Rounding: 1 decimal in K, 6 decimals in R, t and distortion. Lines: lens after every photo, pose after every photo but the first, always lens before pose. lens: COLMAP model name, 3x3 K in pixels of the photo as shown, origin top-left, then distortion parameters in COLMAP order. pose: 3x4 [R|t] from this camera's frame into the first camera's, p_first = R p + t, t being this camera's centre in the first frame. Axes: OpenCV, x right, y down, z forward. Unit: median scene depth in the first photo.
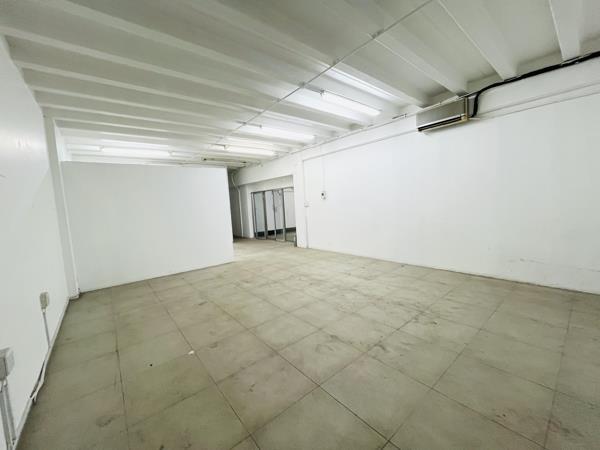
lens RADIAL K [[242.5, 0, 299.6], [0, 242.5, 226.4], [0, 0, 1]] dist [-0.000991, -0.000189]
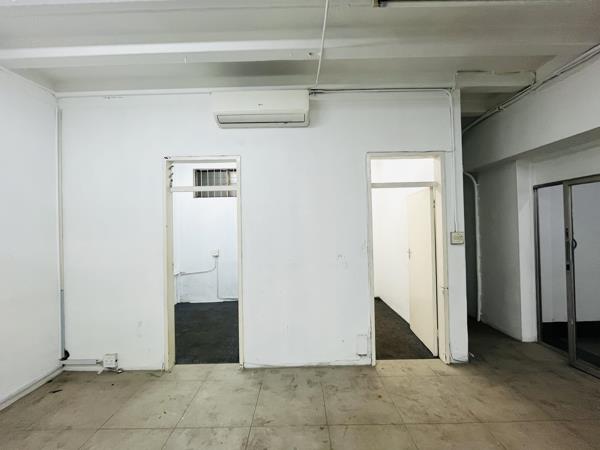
lens RADIAL K [[242.5, 0, 299.6], [0, 242.5, 226.4], [0, 0, 1]] dist [-0.000991, -0.000189]
pose [[0.769373, 0.036329, -0.637766, -0.621954], [-0.082137, 0.995720, -0.042368, -0.145735], [0.633498, 0.084981, 0.769064, 1.615243]]
